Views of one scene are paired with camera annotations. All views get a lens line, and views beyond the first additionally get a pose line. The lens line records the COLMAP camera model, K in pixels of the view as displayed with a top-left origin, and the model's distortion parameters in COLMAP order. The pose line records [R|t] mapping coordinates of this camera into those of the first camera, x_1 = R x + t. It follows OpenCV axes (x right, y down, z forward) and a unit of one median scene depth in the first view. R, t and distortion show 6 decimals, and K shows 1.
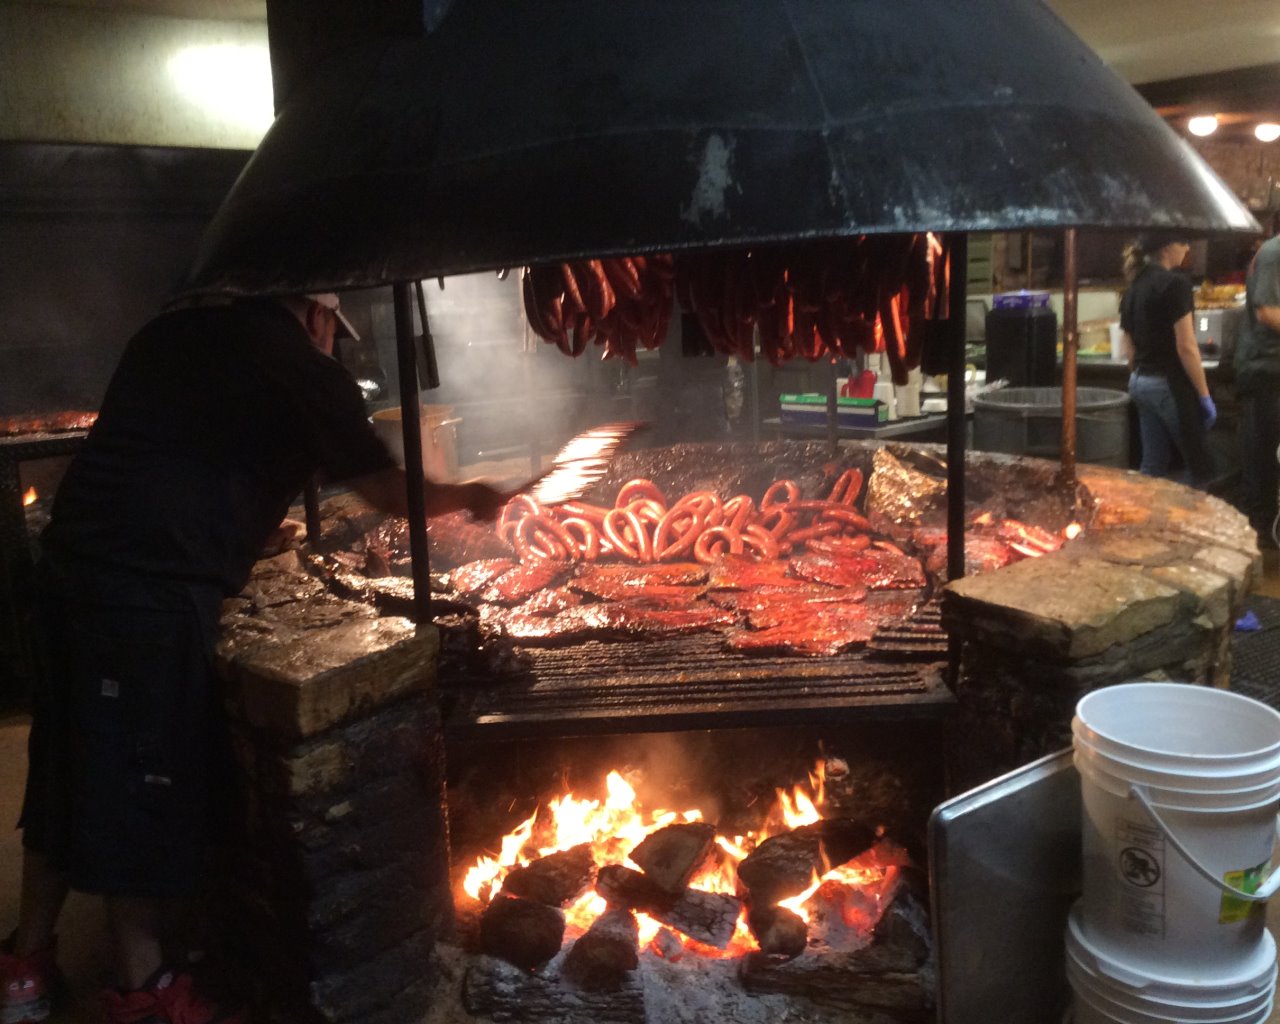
lens RADIAL K [[1288.1, 0, 639.3], [0, 1288.1, 529.5], [0, 0, 1]] dist [0.083723, 0.000000]
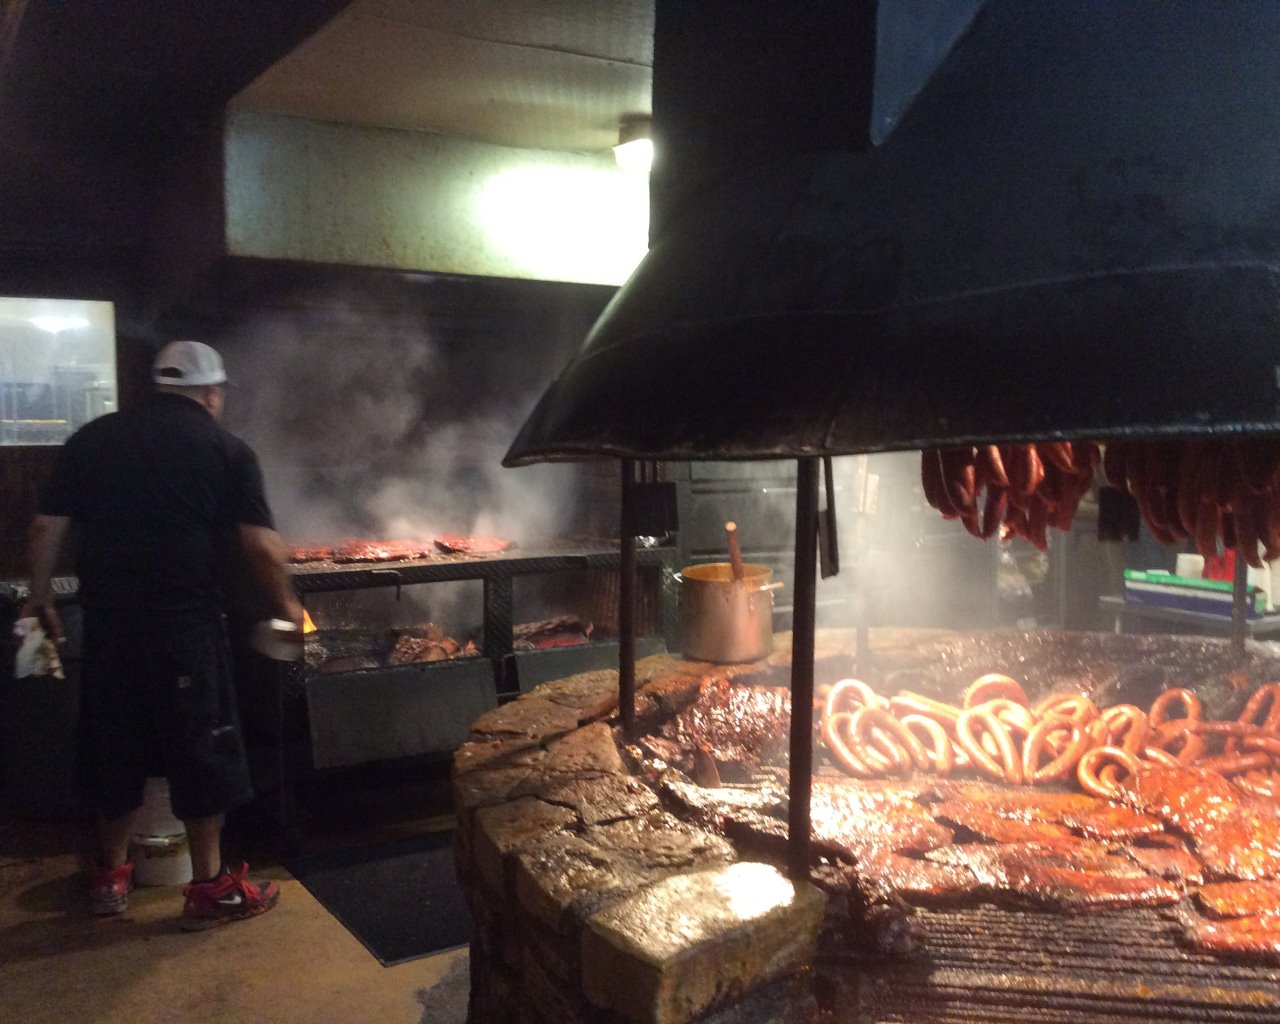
lens RADIAL K [[1288.1, 0, 635.2], [0, 1288.1, 516.5], [0, 0, 1]] dist [0.083723, 0.000000]
pose [[0.983776, 0.063506, -0.167784, -0.133519], [-0.081227, 0.991569, -0.100959, -0.050108], [0.159958, 0.112949, 0.980641, 0.178604]]
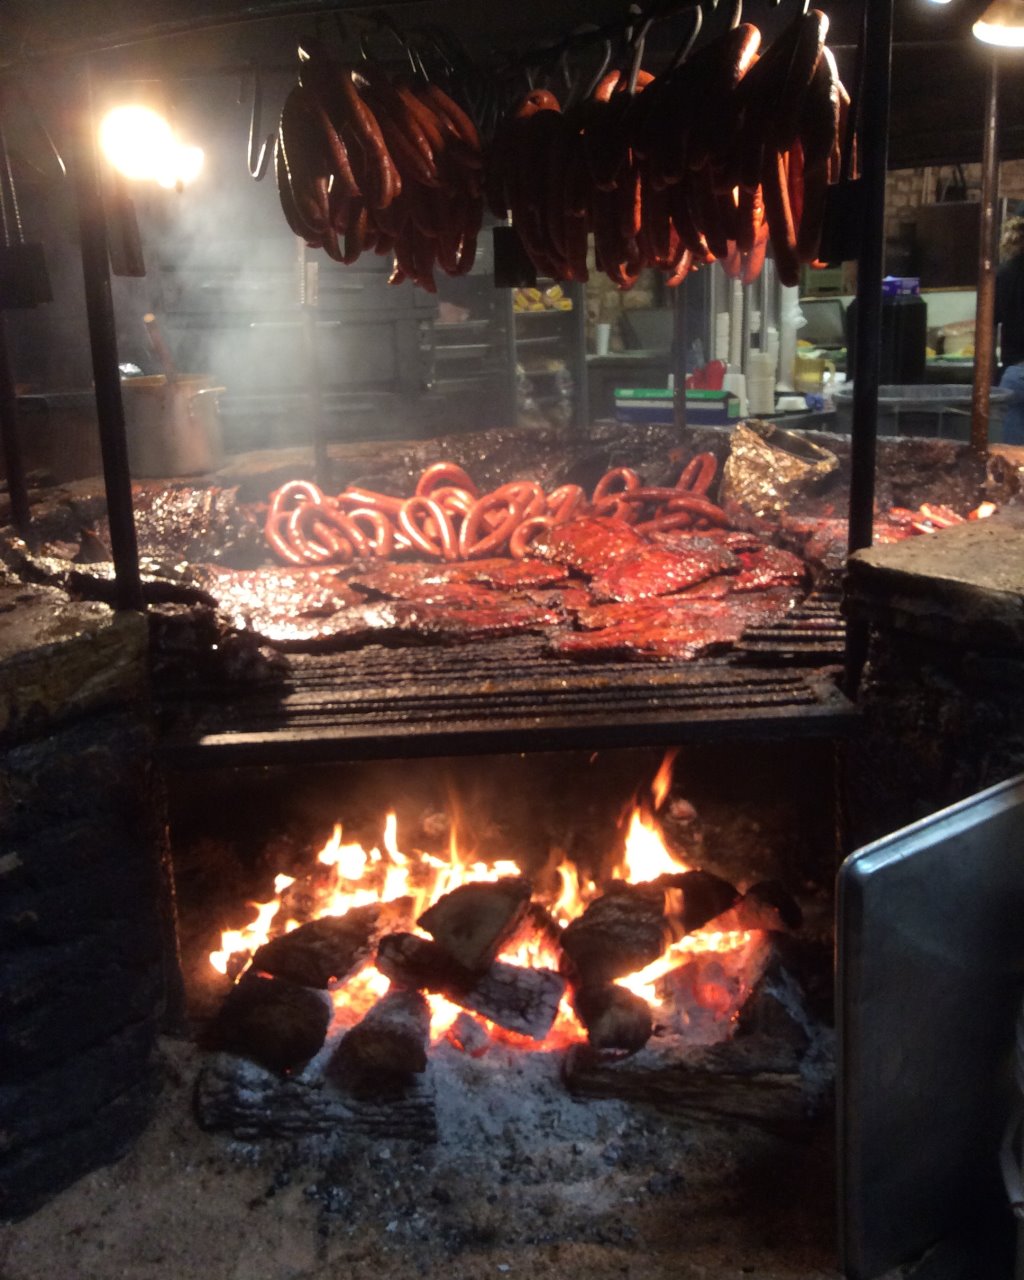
lens RADIAL K [[1288.1, 0, 507.3], [0, 1288.1, 680.0], [0, 0, 1]] dist [0.083723, 0.000000]
pose [[0.999509, -0.000047, 0.031319, 0.019605], [-0.002254, 0.997298, 0.073429, 0.052601], [-0.031237, -0.073464, 0.996809, 0.242445]]
